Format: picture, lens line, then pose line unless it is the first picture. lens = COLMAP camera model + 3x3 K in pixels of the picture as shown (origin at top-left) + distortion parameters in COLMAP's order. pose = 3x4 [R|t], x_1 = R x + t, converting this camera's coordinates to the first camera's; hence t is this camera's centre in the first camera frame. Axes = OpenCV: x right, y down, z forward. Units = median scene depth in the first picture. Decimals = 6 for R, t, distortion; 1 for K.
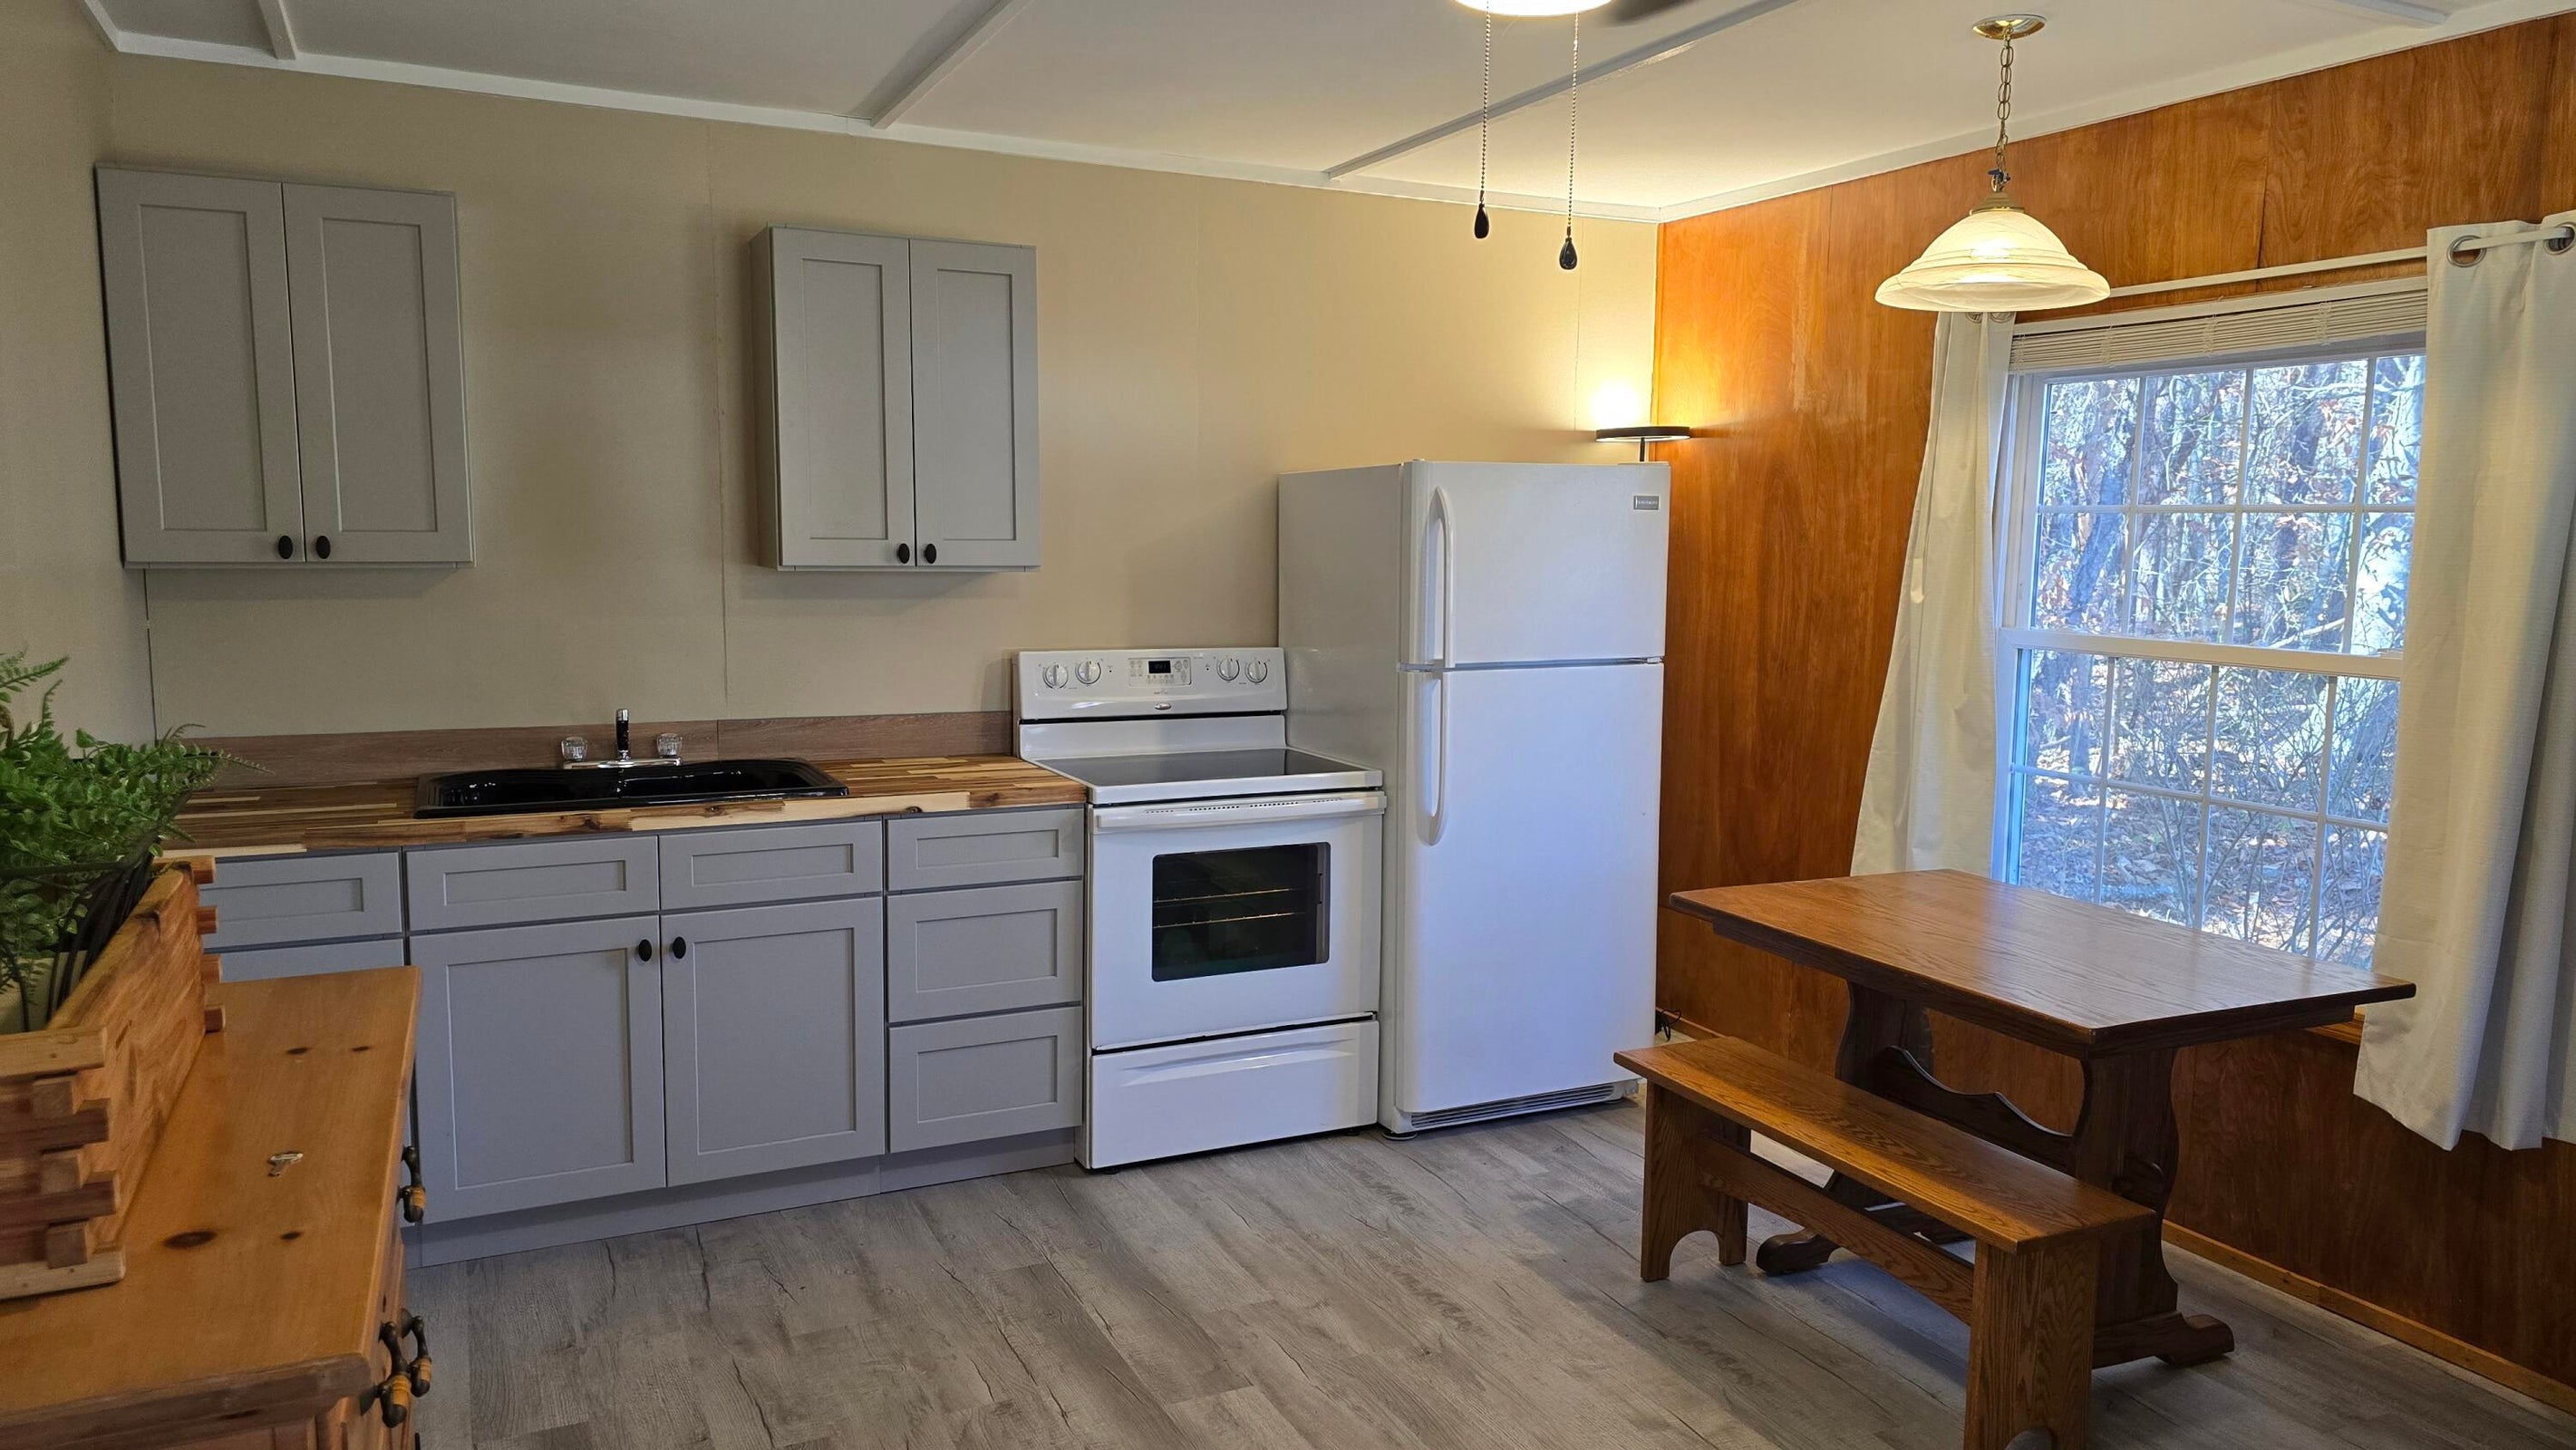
lens RADIAL K [[1713.3, 0, 1287.3], [0, 1713.3, 721.7], [0, 0, 1]] dist [0.025092, 0.000457]
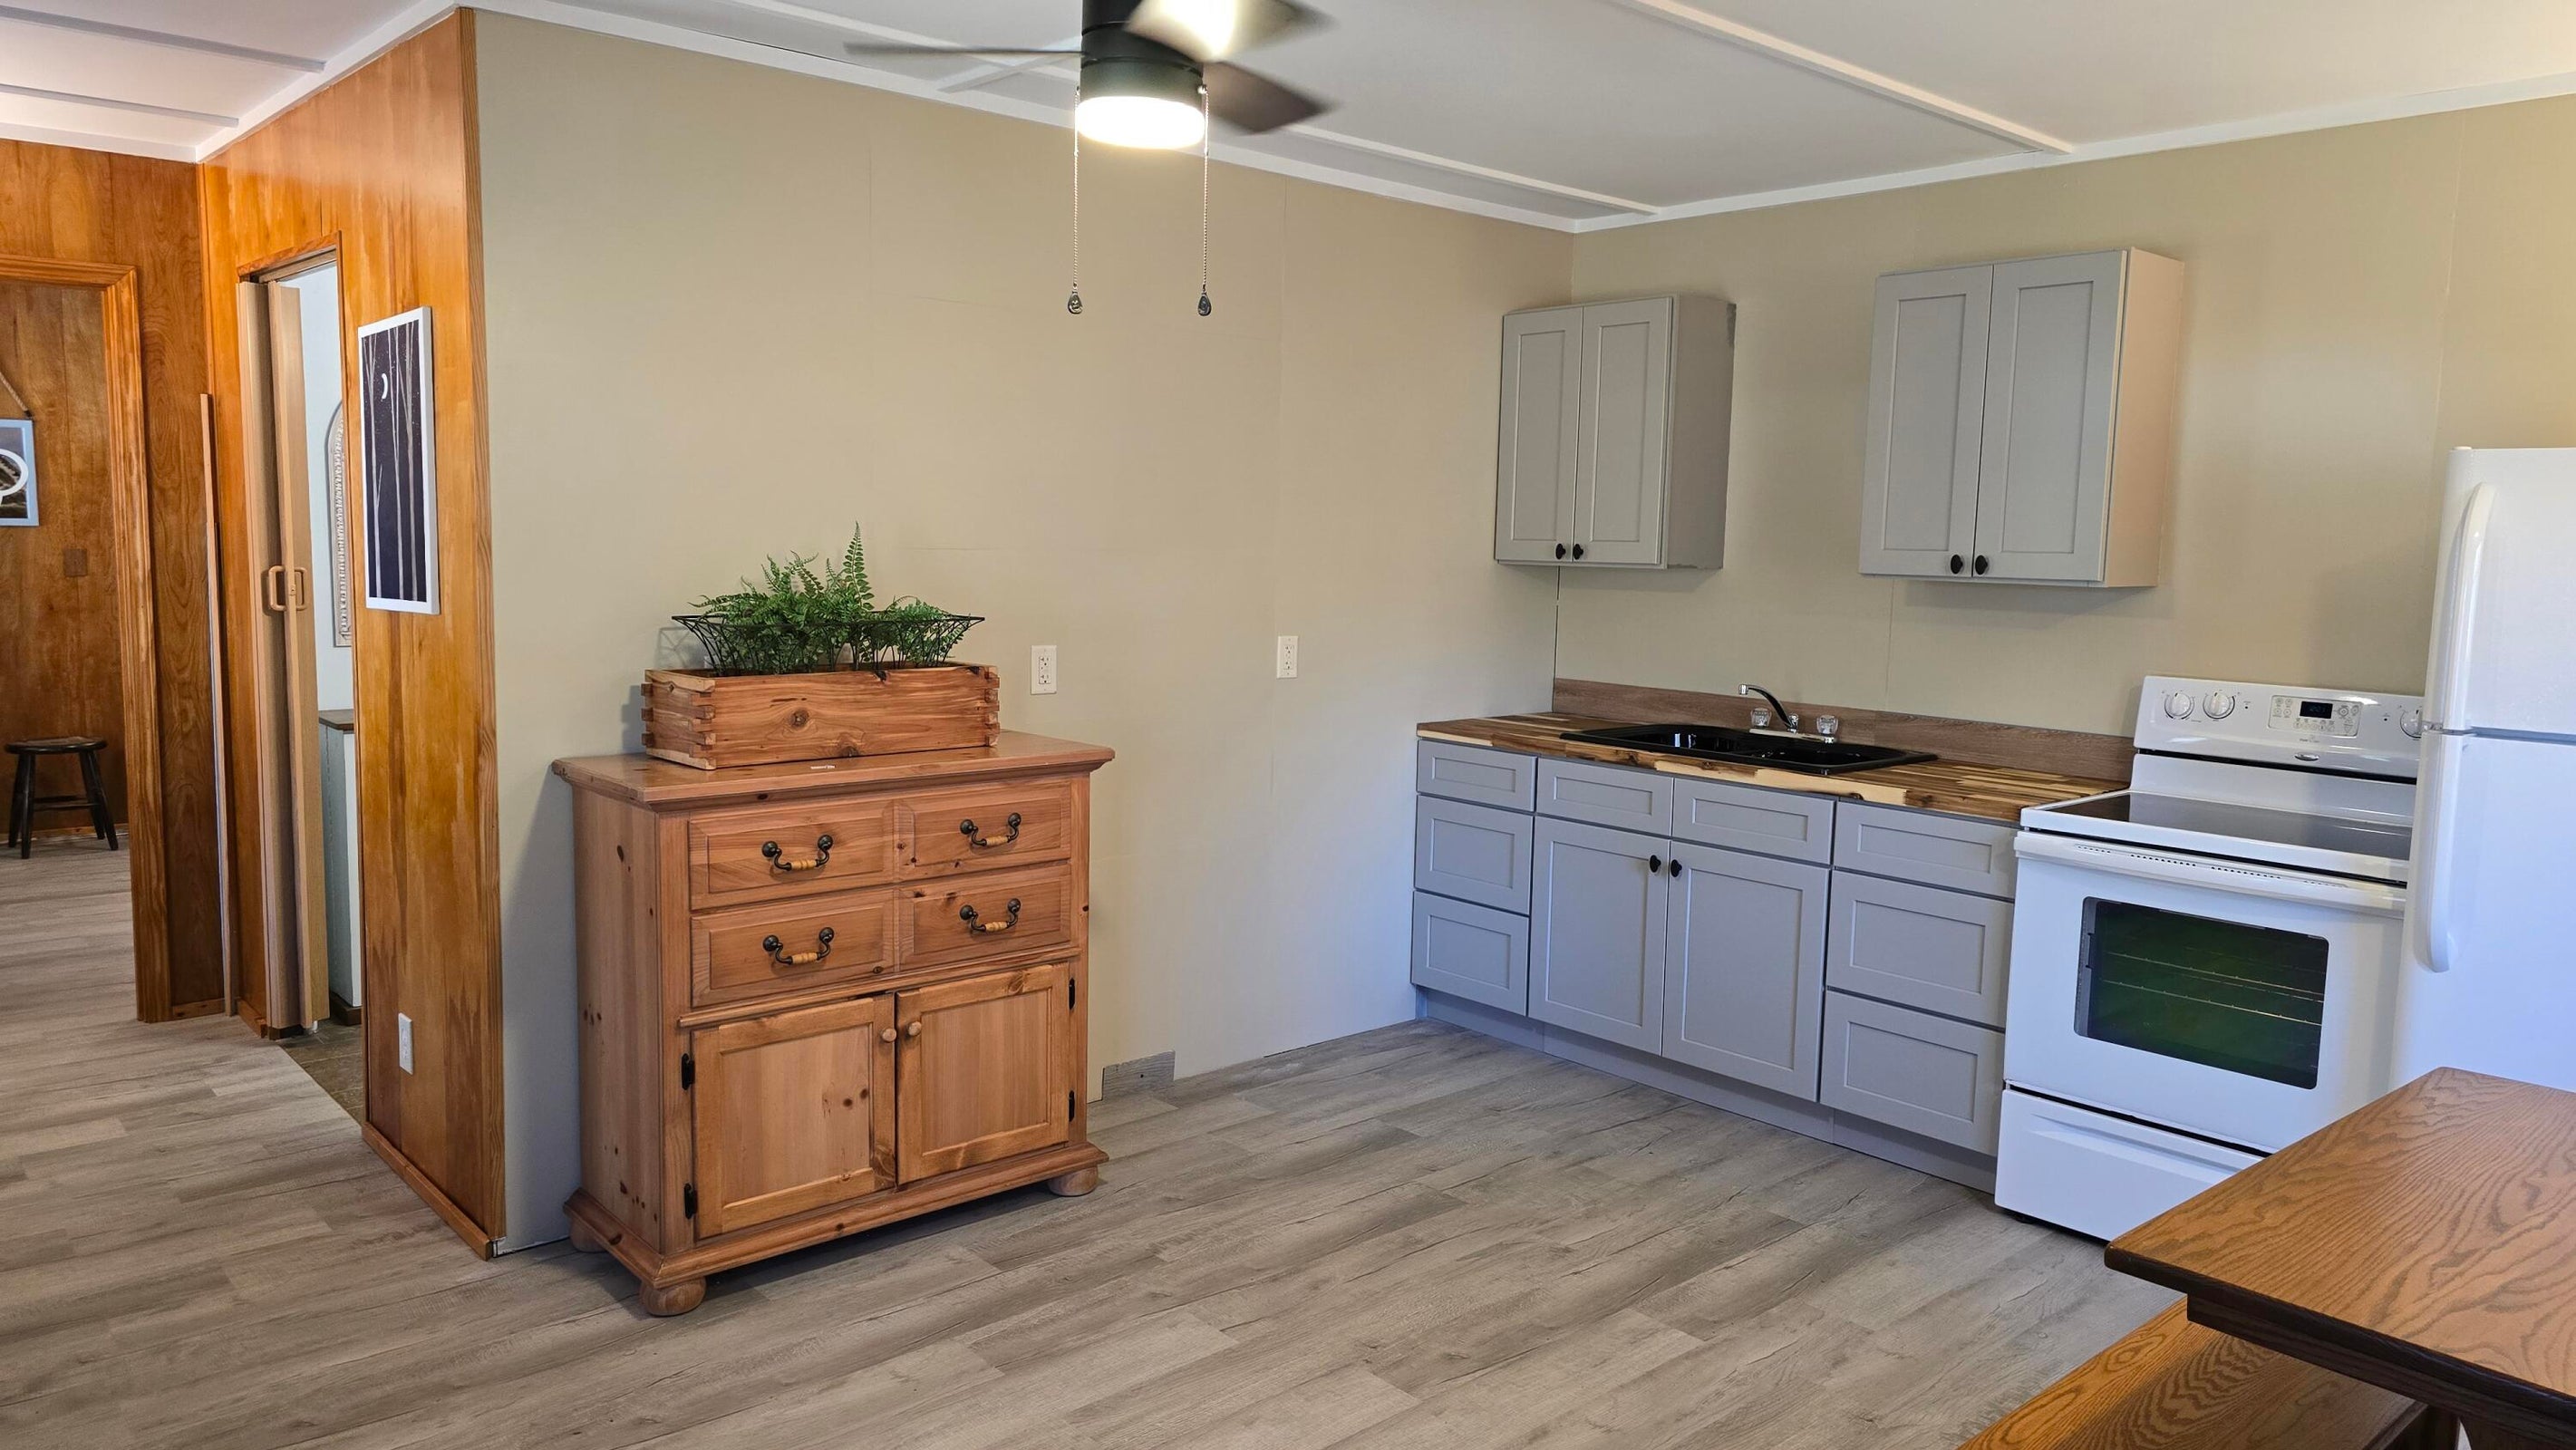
lens RADIAL K [[1713.3, 0, 1283.7], [0, 1713.3, 724.6], [0, 0, 1]] dist [0.025092, 0.000457]
pose [[0.273342, 0.105412, -0.956124, 0.690897], [-0.129151, 0.988999, 0.072114, -0.024203], [0.953207, 0.103773, 0.283949, 0.326469]]
